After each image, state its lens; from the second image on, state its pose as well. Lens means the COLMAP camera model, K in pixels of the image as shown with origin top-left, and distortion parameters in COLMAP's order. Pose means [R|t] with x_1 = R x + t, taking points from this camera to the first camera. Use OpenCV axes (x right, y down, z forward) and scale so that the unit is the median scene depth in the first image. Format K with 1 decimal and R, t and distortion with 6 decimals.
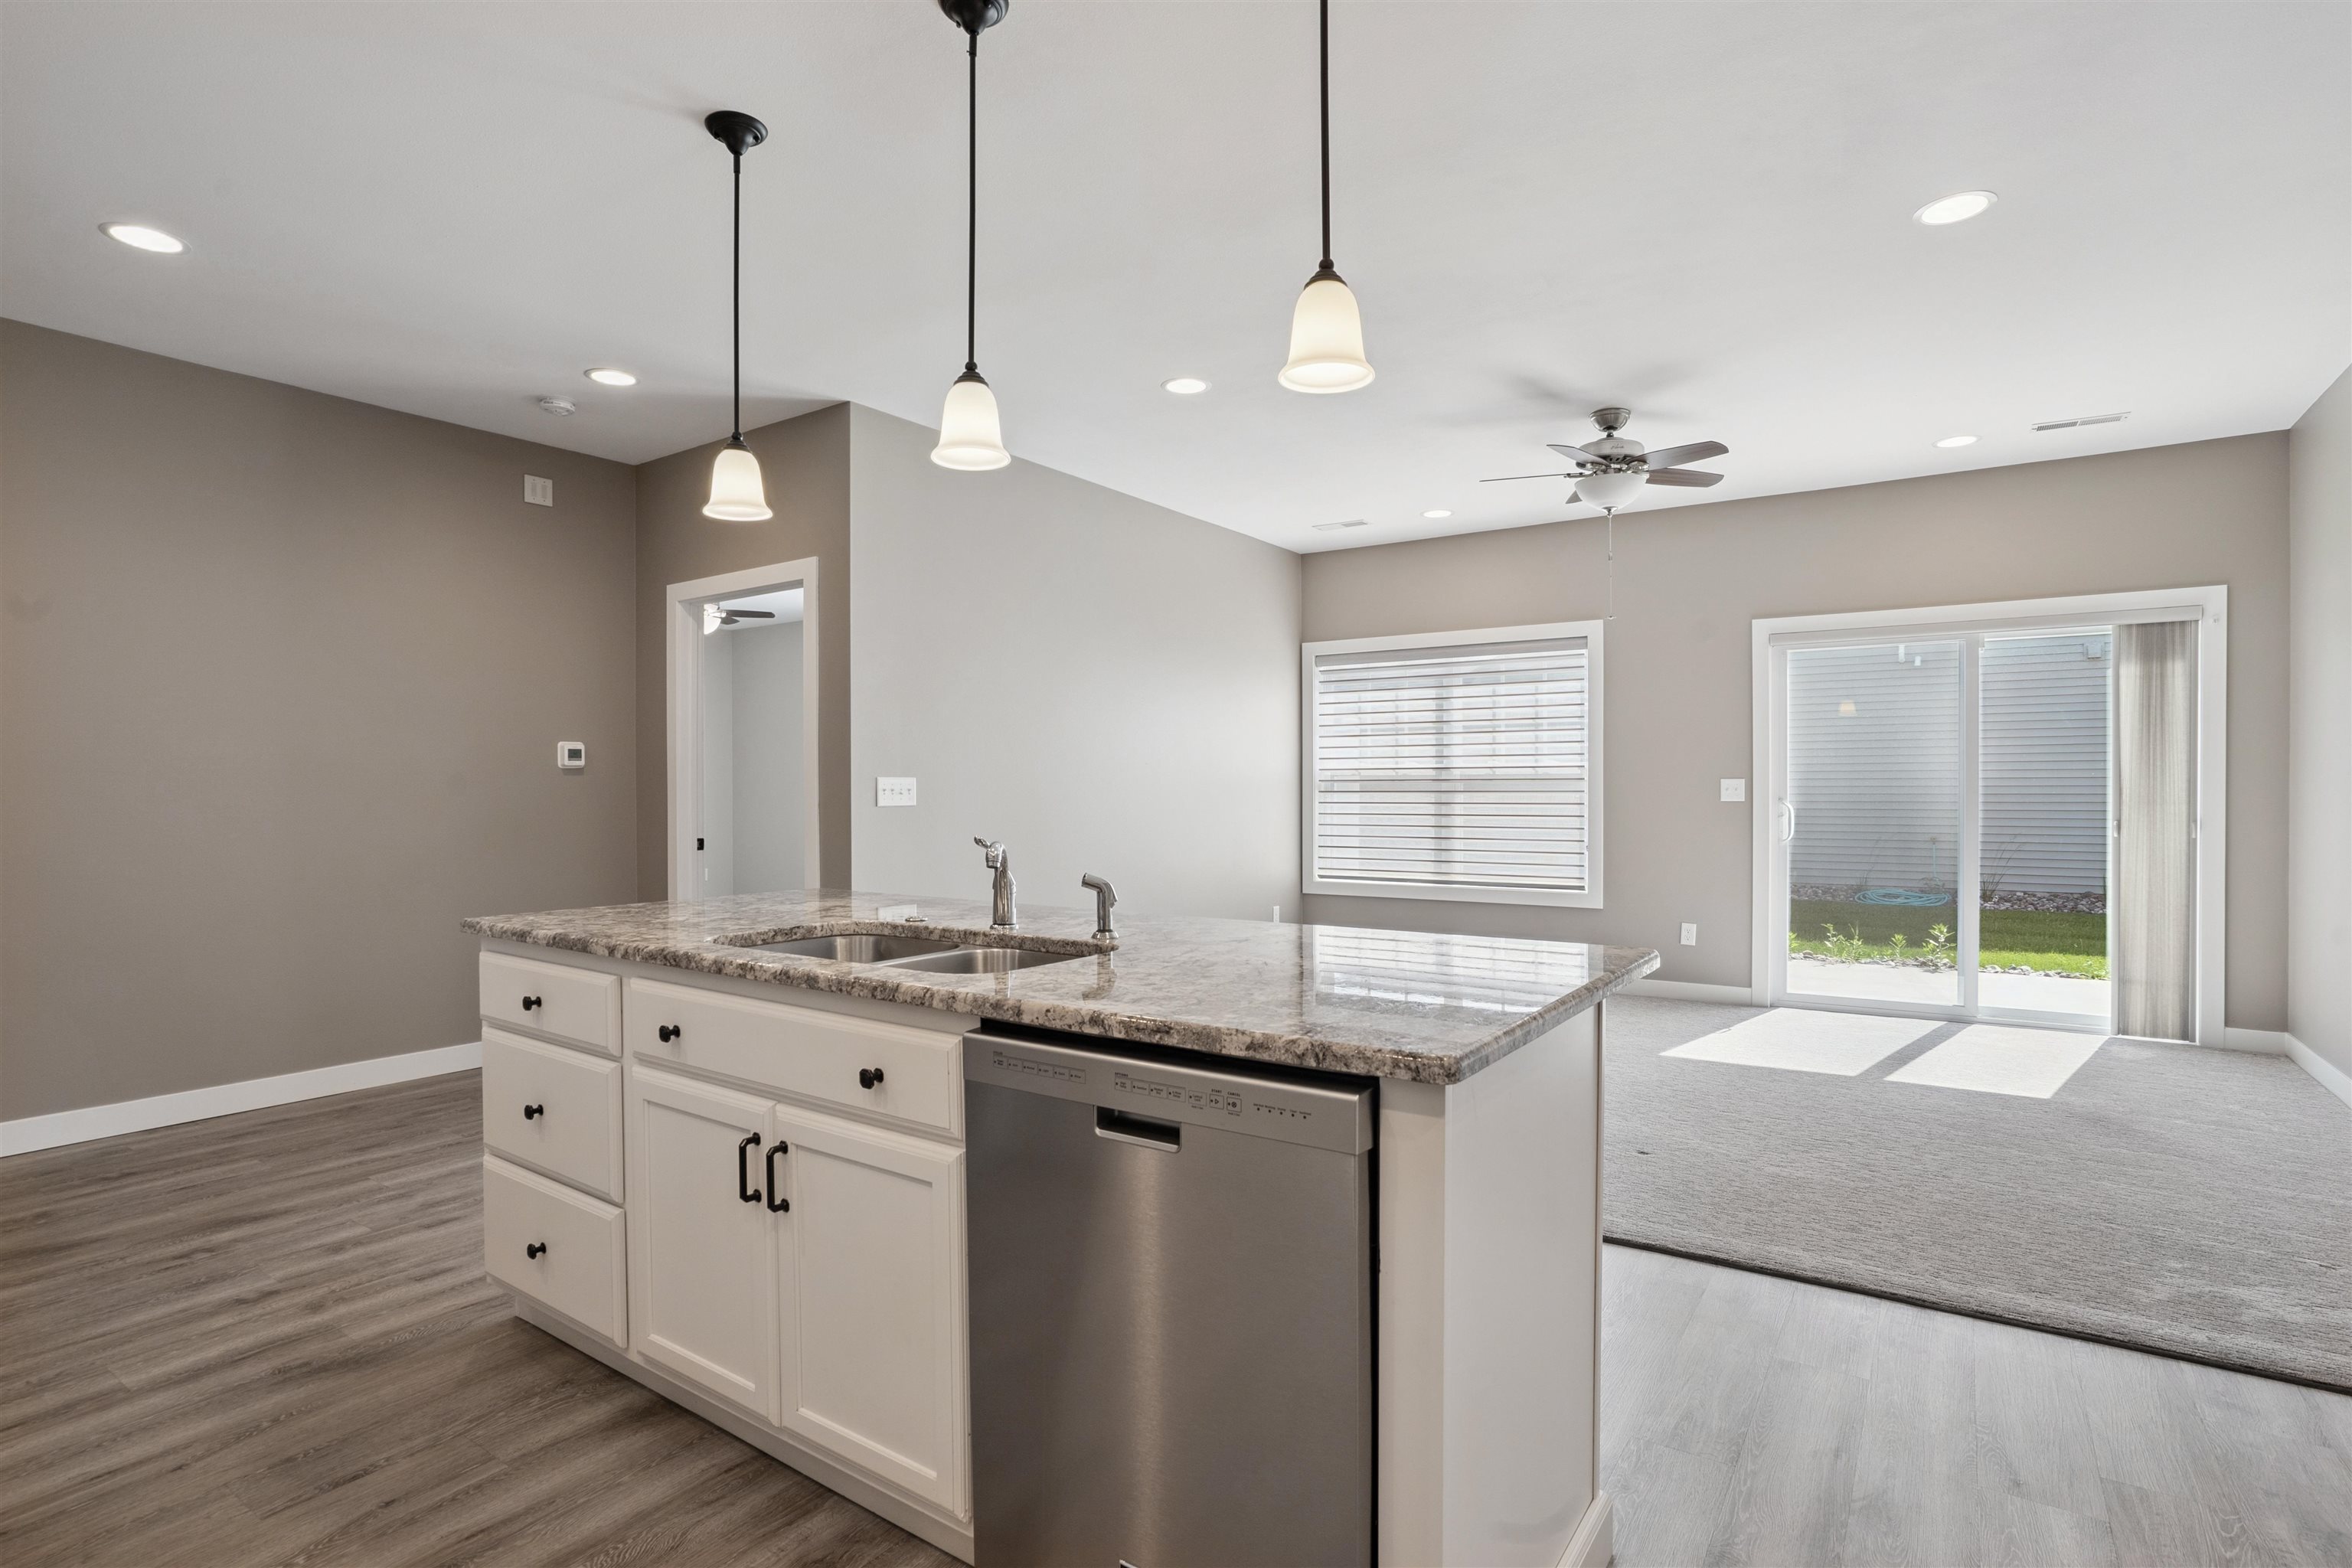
lens RADIAL K [[1158.7, 0, 1186.2], [0, 1158.7, 796.2], [0, 0, 1]] dist [-0.050175, 0.022312]
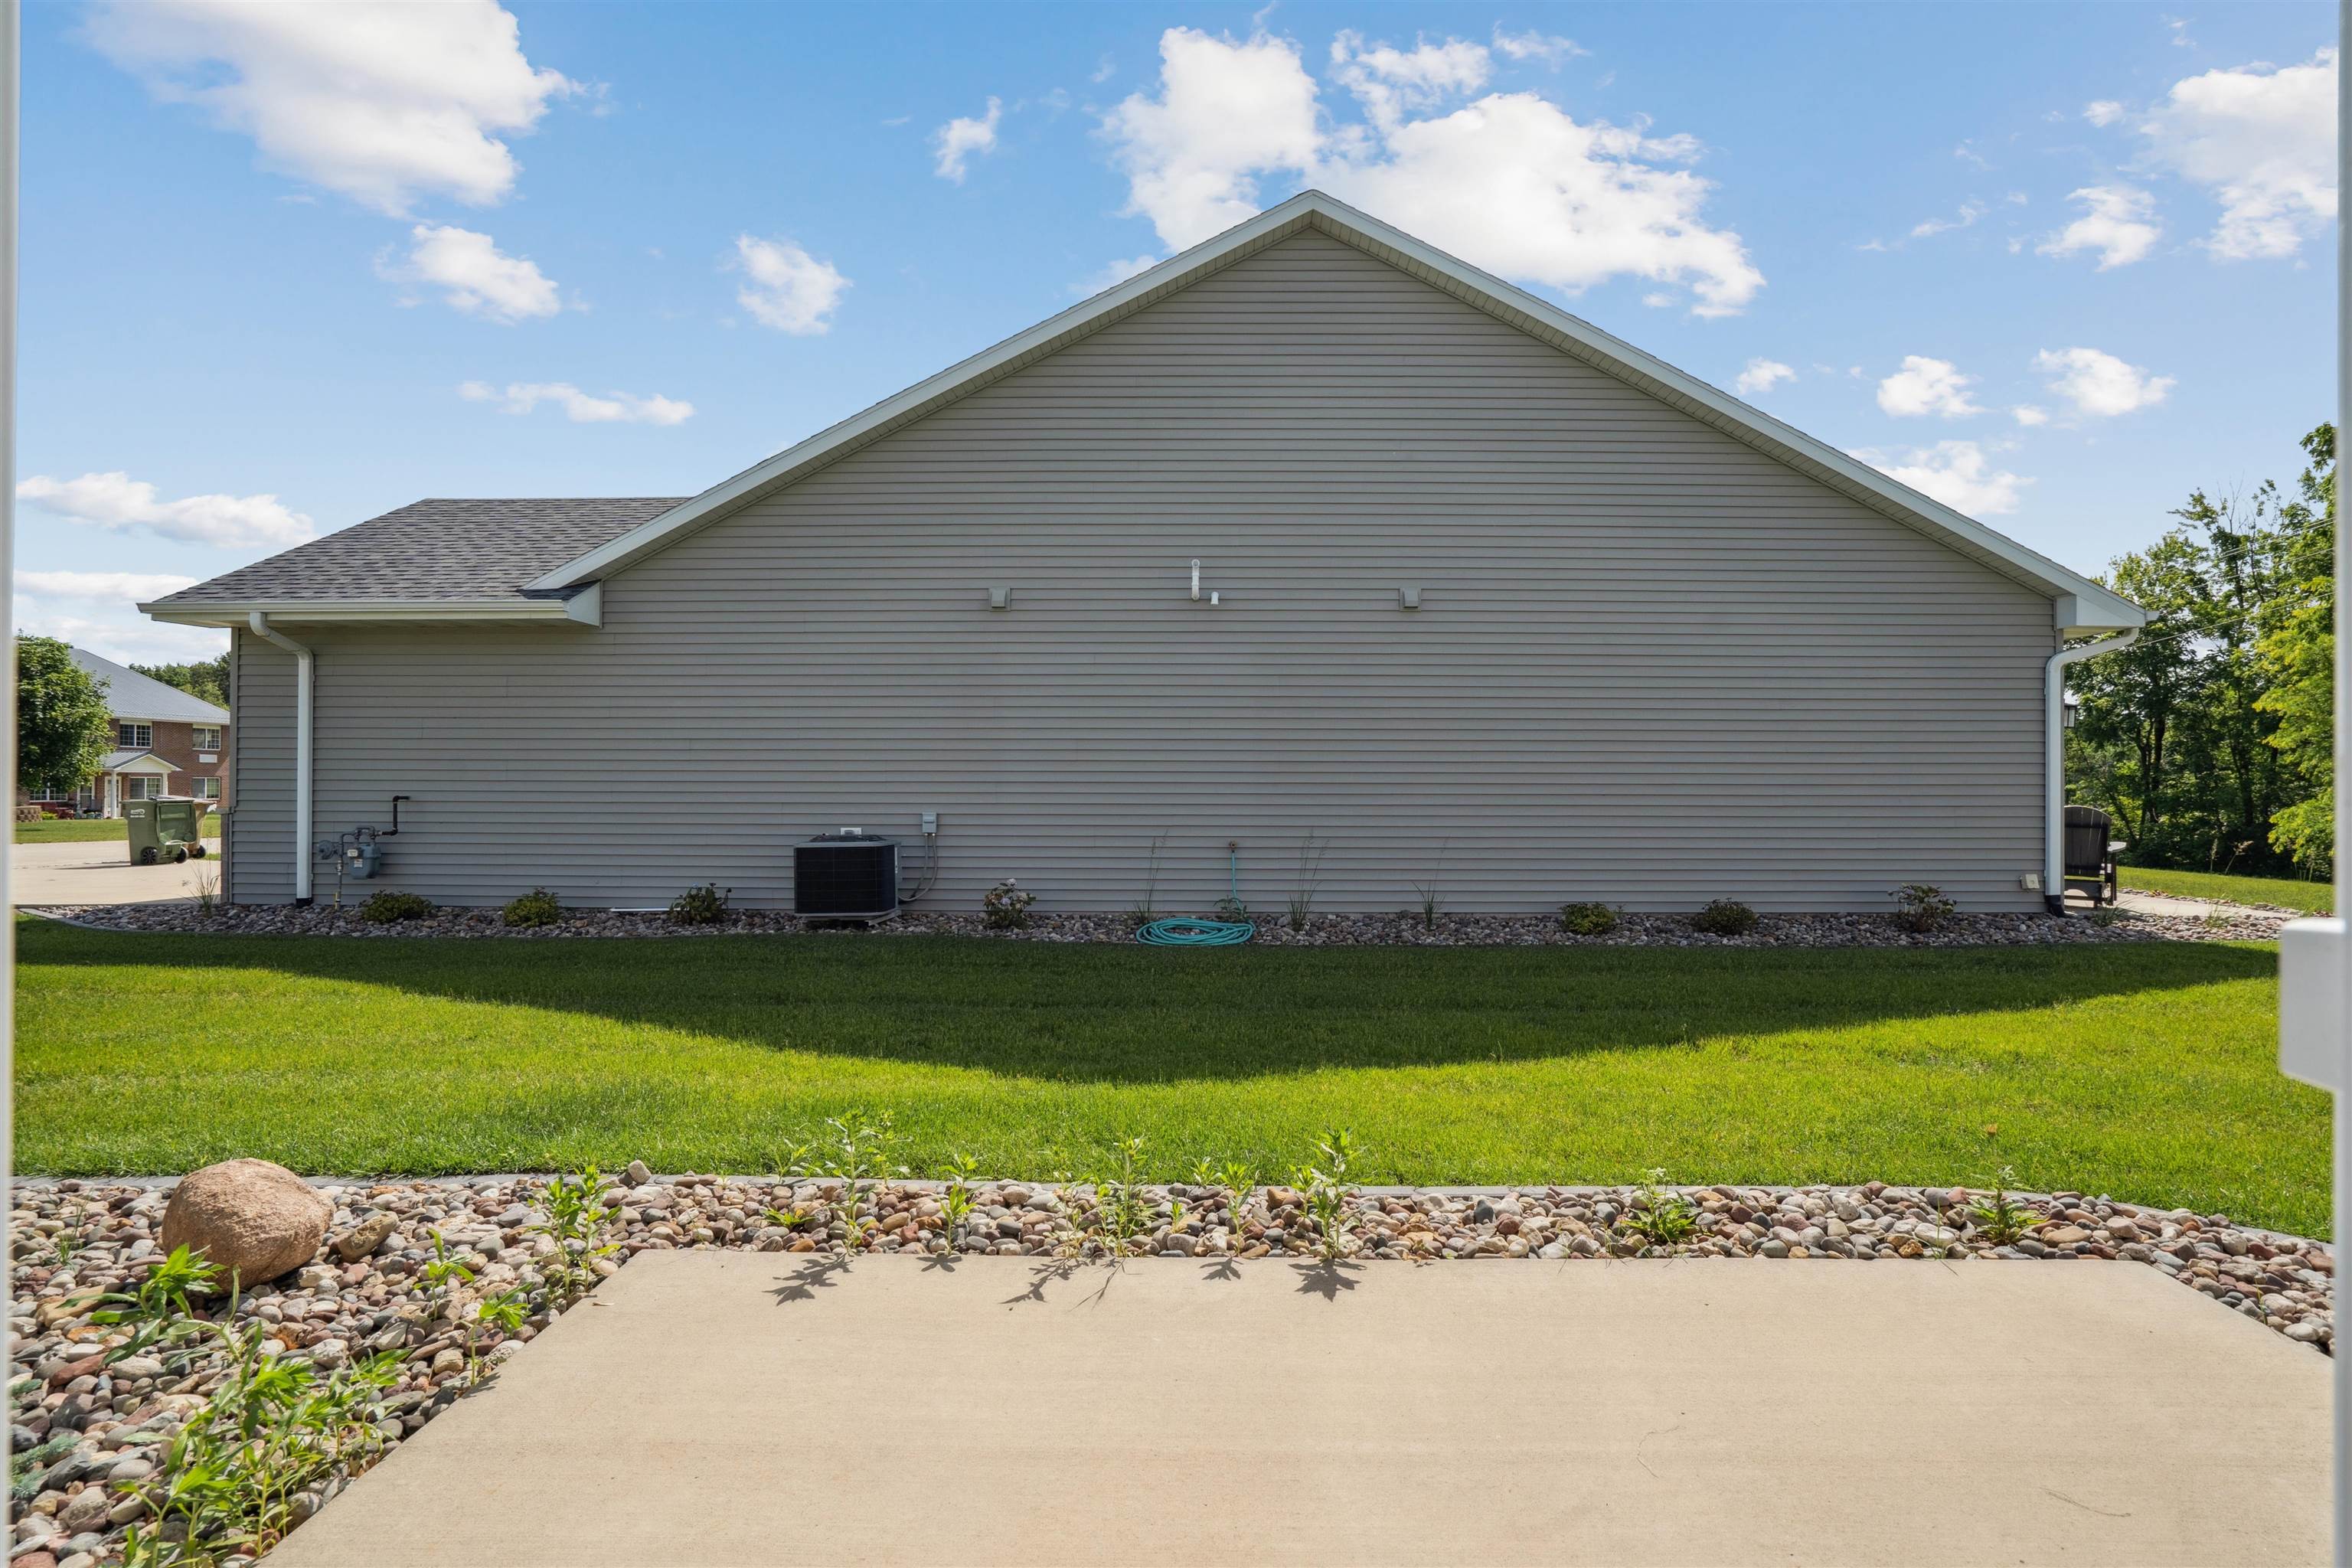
lens RADIAL K [[1158.7, 0, 1201.7], [0, 1158.7, 762.8], [0, 0, 1]] dist [-0.050175, 0.022312]
pose [[0.836093, 0.013519, 0.548421, 0.553472], [0.000286, 0.999685, -0.025078, 0.008472], [-0.548587, 0.021124, 0.835826, 0.925260]]
